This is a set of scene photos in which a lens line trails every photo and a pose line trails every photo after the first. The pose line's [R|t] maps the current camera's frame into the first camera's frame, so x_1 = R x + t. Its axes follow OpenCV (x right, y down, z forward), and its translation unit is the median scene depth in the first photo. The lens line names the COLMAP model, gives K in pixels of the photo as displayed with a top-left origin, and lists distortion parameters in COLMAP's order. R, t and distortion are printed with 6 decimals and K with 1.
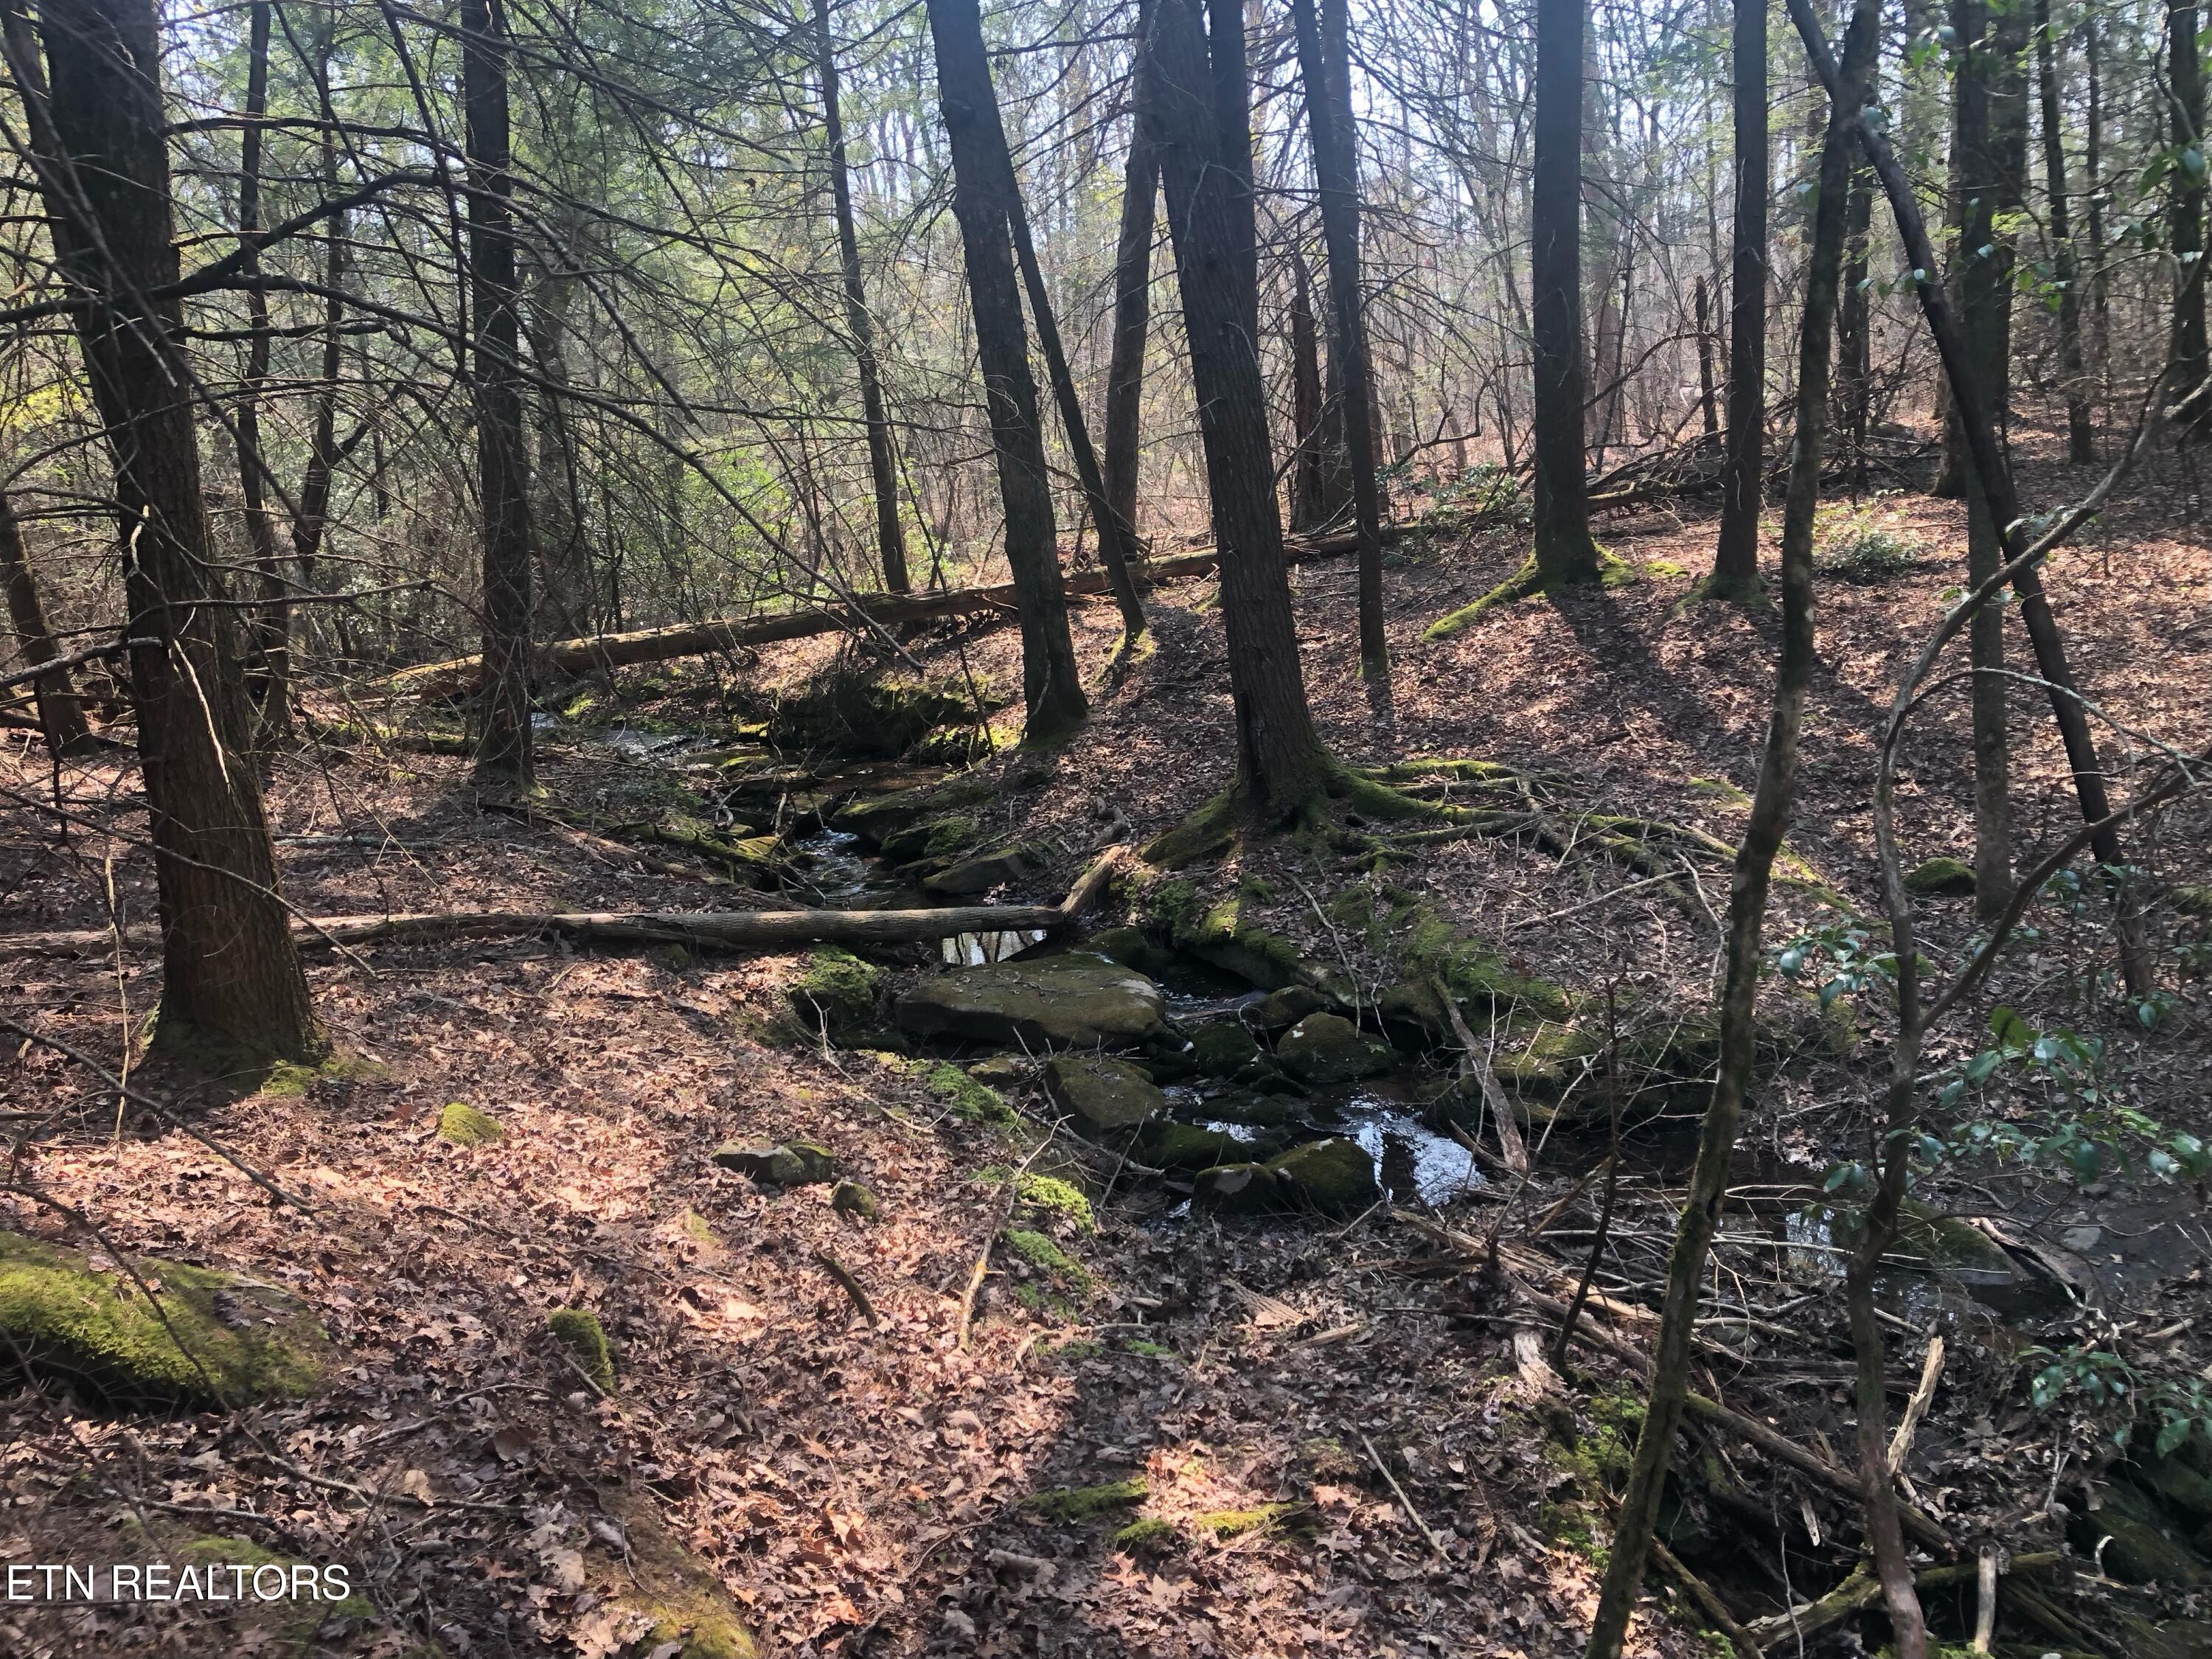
lens RADIAL K [[1818.6, 0, 1089.6], [0, 1818.6, 875.9], [0, 0, 1]] dist [0.079023, -0.075557]
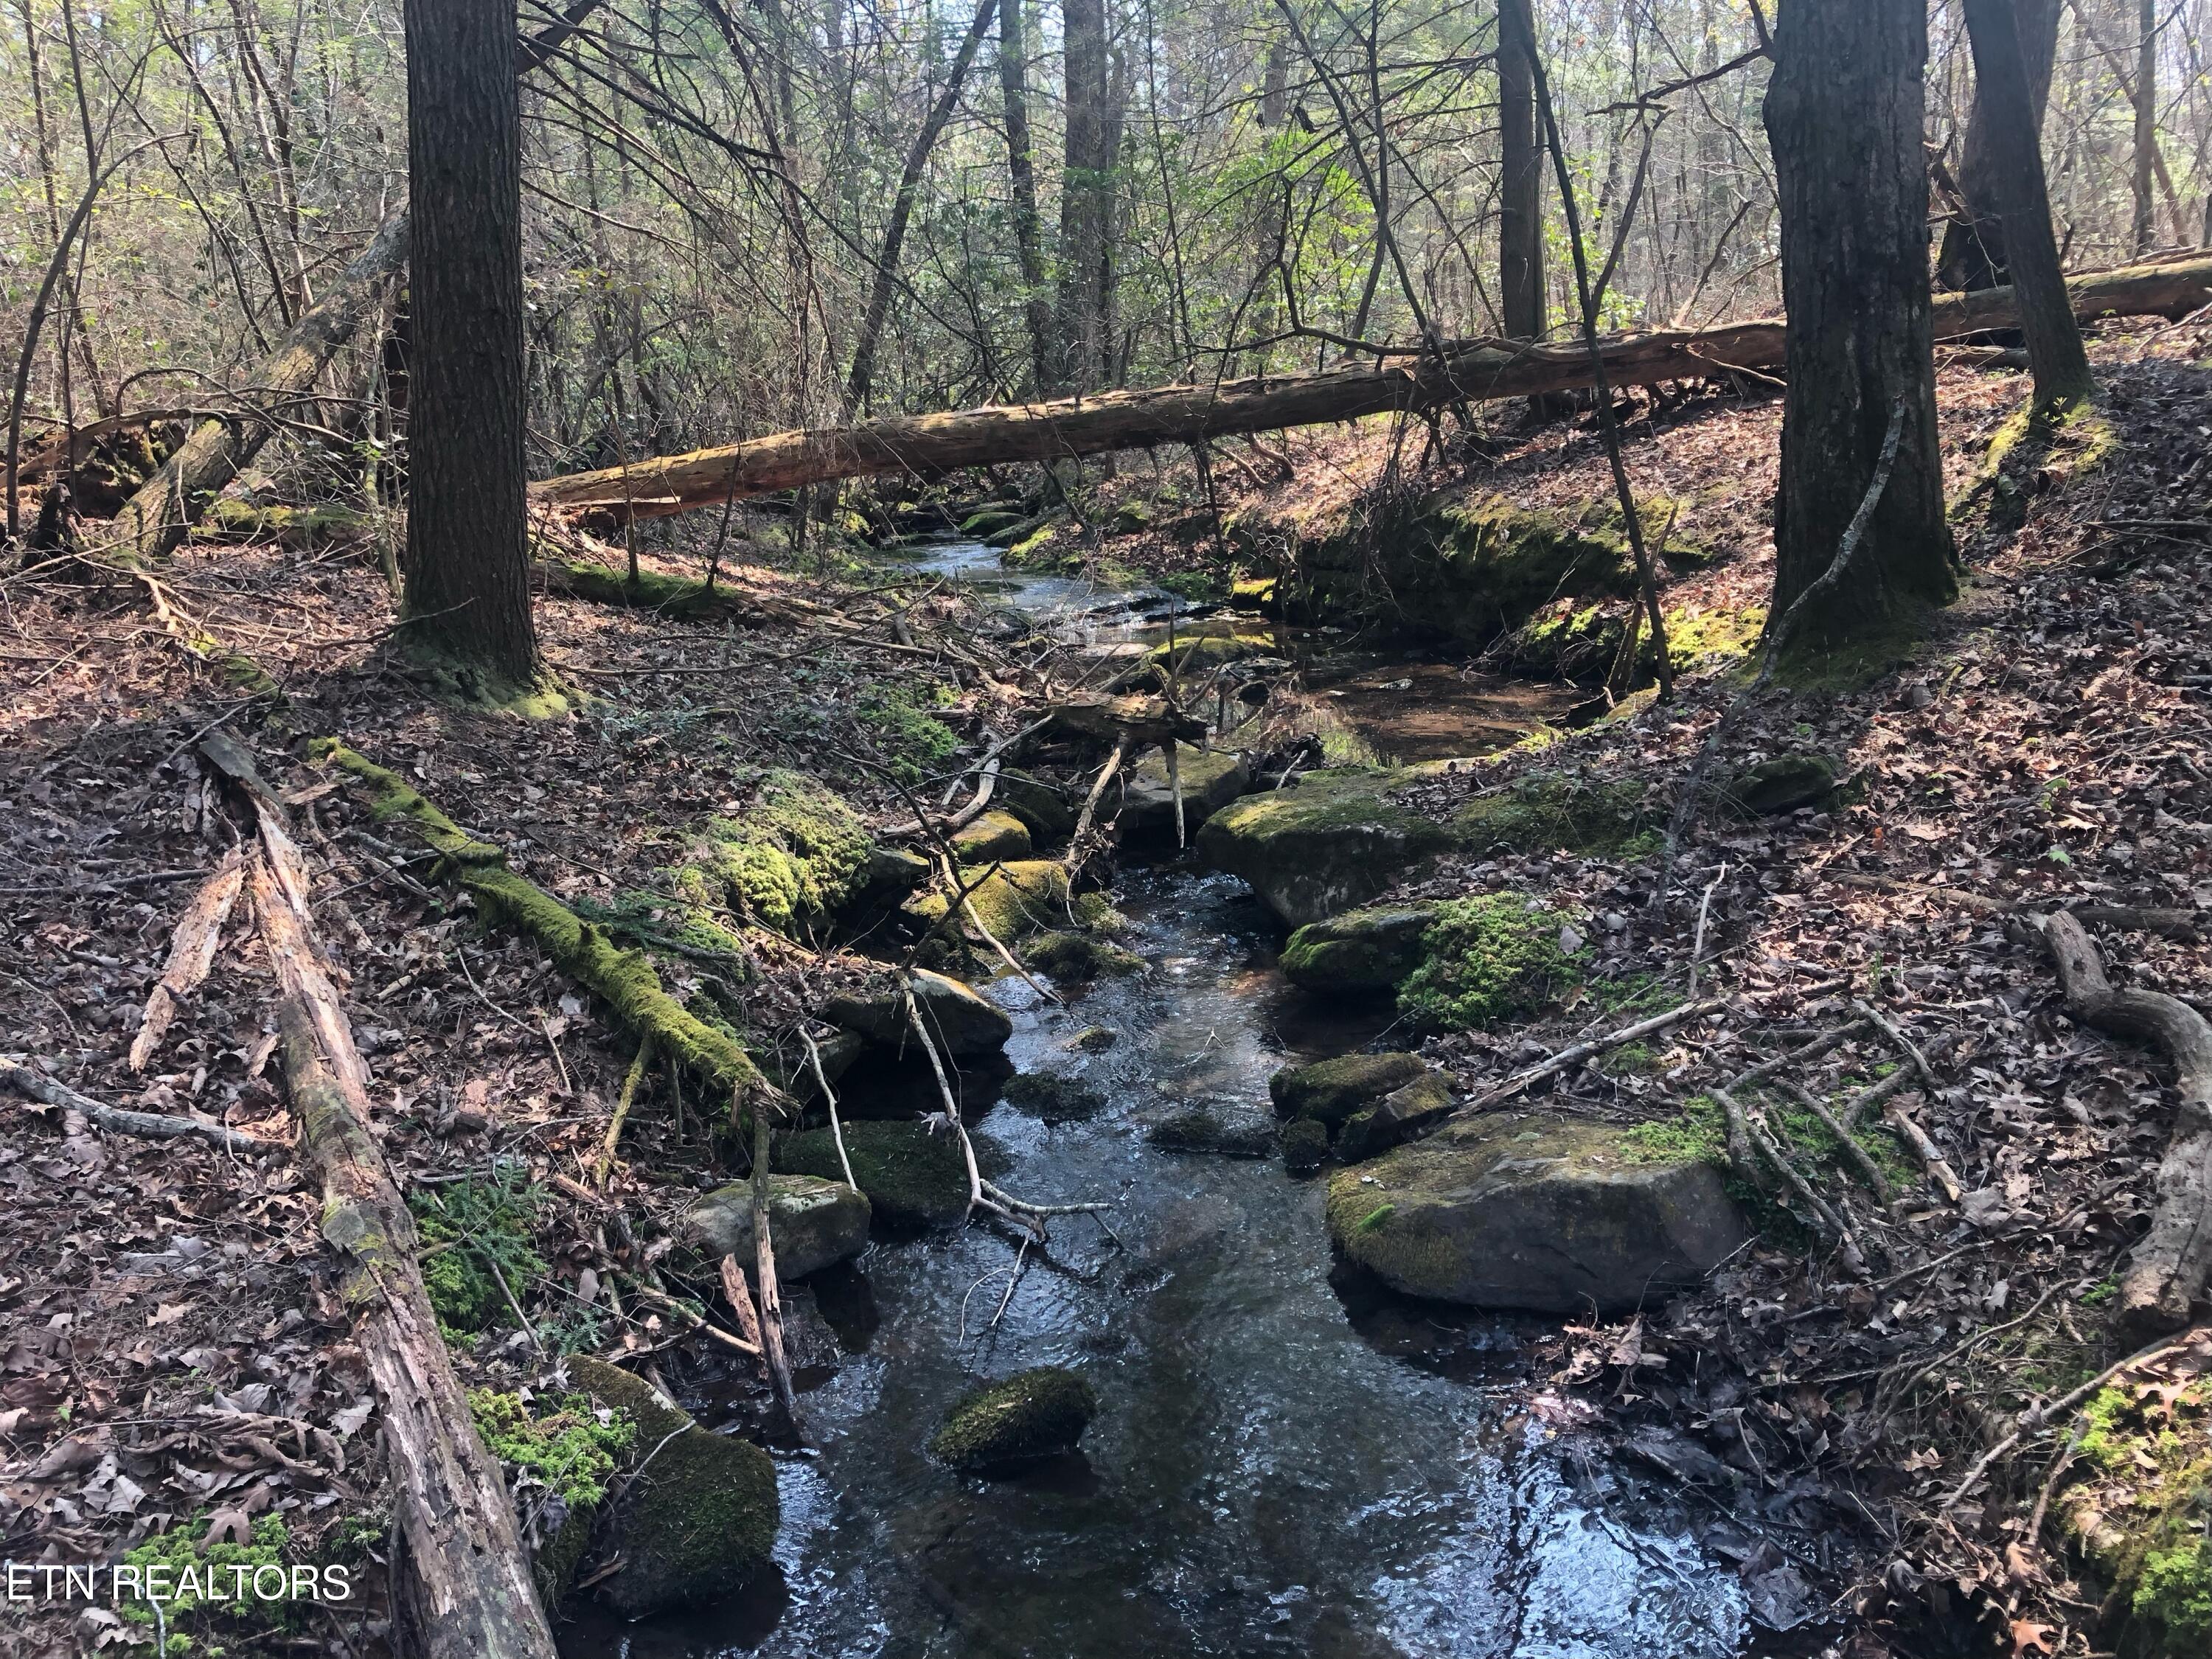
lens RADIAL K [[1818.6, 0, 1089.6], [0, 1818.6, 875.9], [0, 0, 1]] dist [0.079023, -0.075557]
pose [[0.932995, 0.110314, -0.342566, -0.022894], [-0.084264, 0.992365, 0.090067, -0.040101], [0.349886, -0.055167, 0.935167, 0.464735]]
